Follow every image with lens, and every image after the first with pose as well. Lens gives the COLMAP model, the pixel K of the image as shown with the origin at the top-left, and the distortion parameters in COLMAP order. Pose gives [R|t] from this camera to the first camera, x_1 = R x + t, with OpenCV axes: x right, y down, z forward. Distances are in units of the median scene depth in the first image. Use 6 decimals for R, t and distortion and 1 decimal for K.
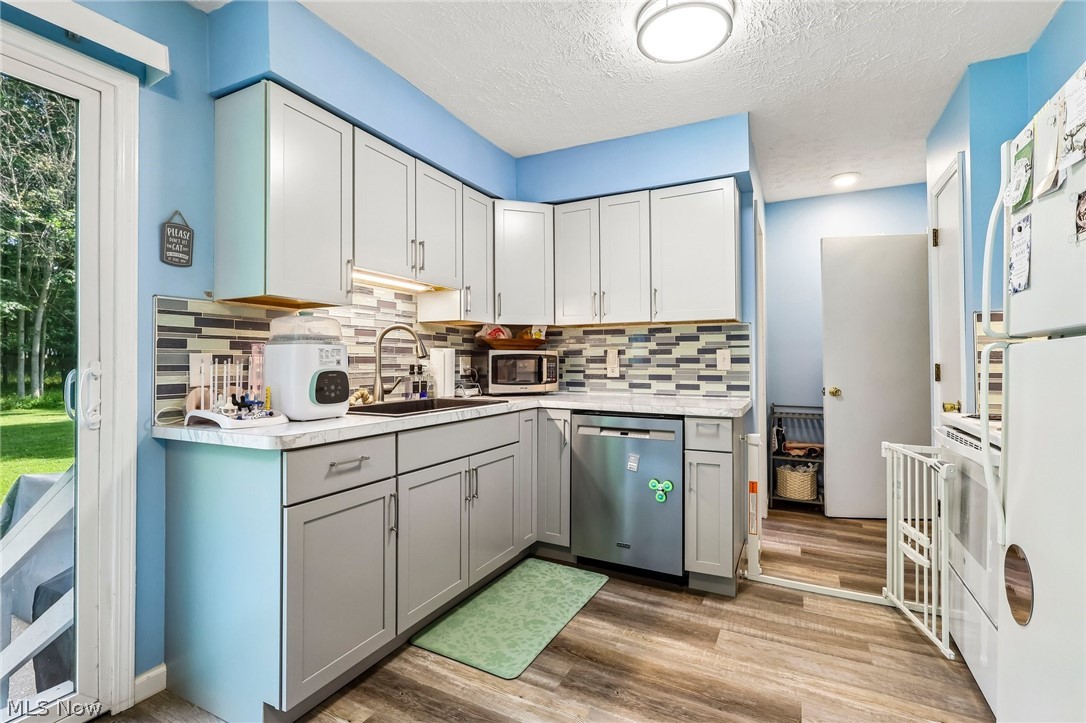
lens RADIAL K [[508.0, 0, 537.6], [0, 508.0, 366.0], [0, 0, 1]] dist [-0.004544, 0.003732]
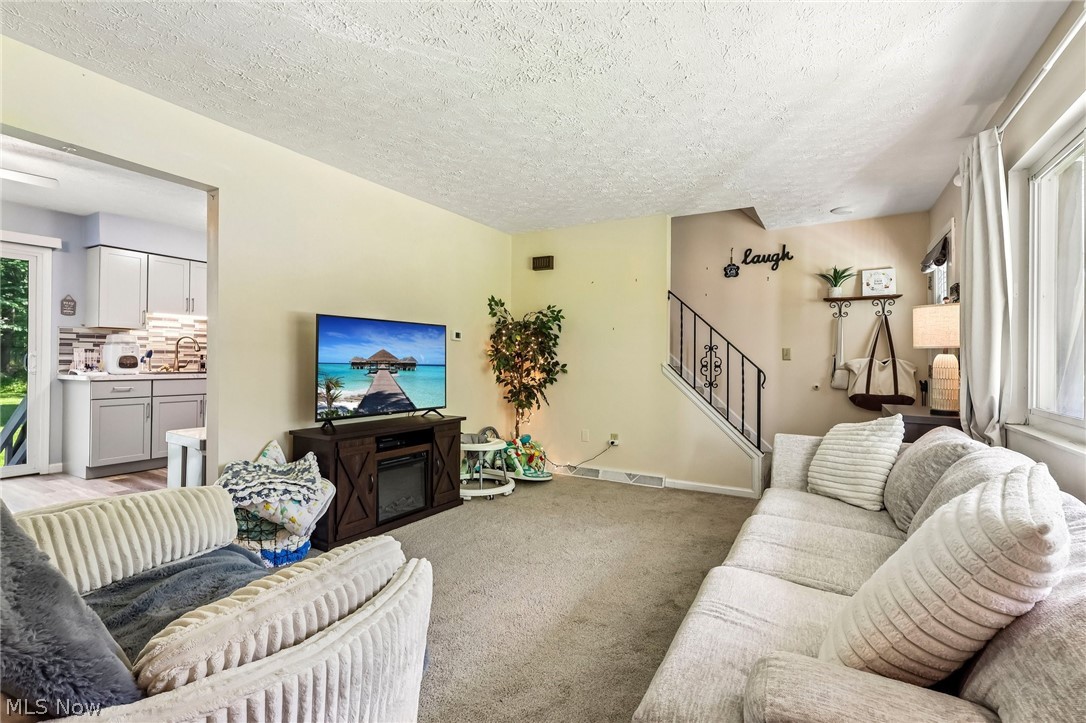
lens RADIAL K [[508.0, 0, 533.4], [0, 508.0, 366.4], [0, 0, 1]] dist [-0.004544, 0.003732]
pose [[0.998398, 0.017217, -0.053901, 1.403822], [-0.016703, 0.999811, 0.009964, 0.002992], [0.054062, -0.009048, 0.998497, -1.147162]]
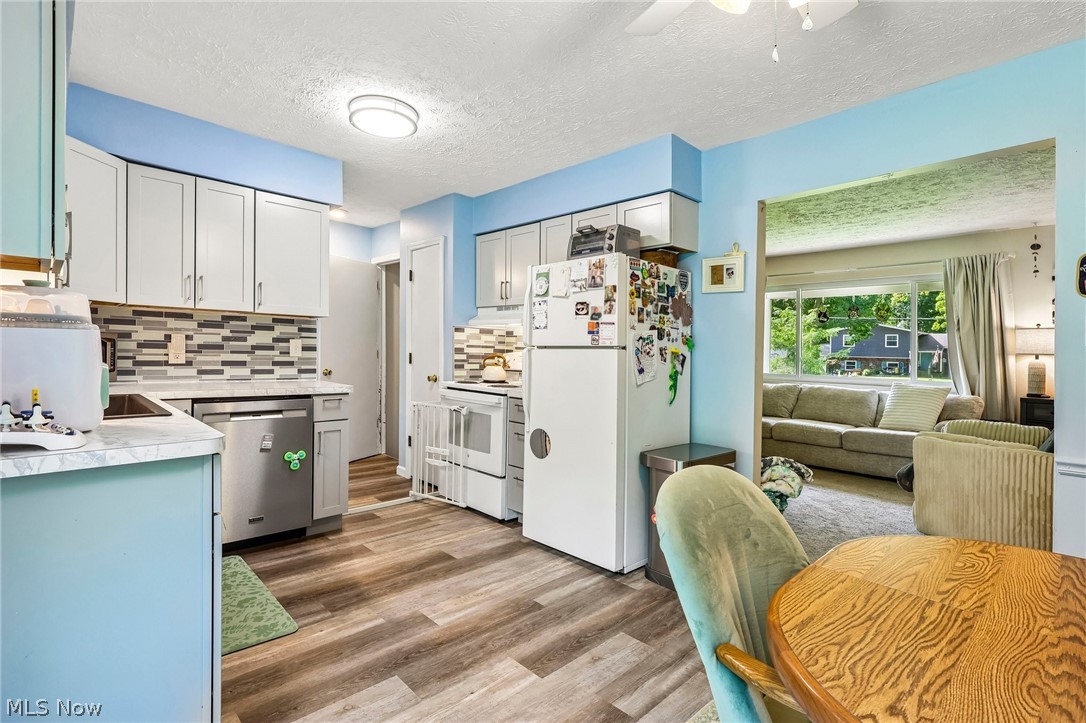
lens RADIAL K [[508.0, 0, 542.1], [0, 508.0, 350.3], [0, 0, 1]] dist [-0.004544, 0.003732]
pose [[0.308936, 0.011510, 0.951013, -0.738700], [-0.017064, 0.999833, -0.006558, -0.011204], [-0.950930, -0.014202, 0.309081, 0.100050]]
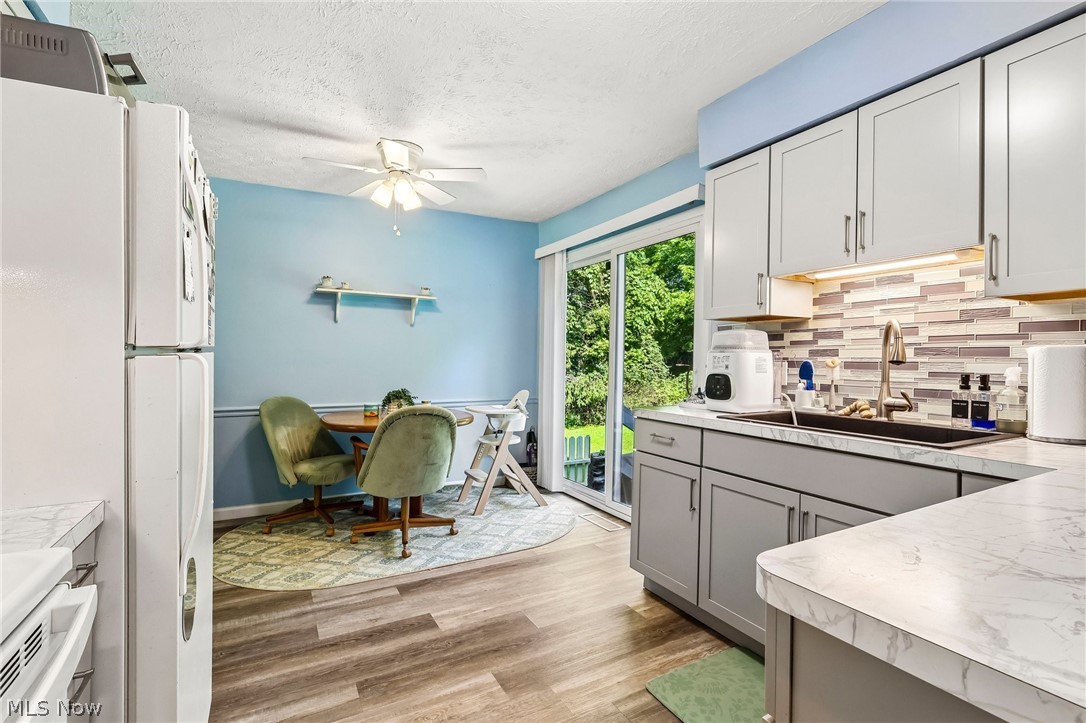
lens RADIAL K [[508.0, 0, 546.8], [0, 508.0, 349.8], [0, 0, 1]] dist [-0.004544, 0.003732]
pose [[-0.552728, -0.014864, -0.833229, 0.683307], [-0.010868, 0.999884, -0.010628, -0.024157], [0.833291, 0.003181, -0.552825, 1.052739]]
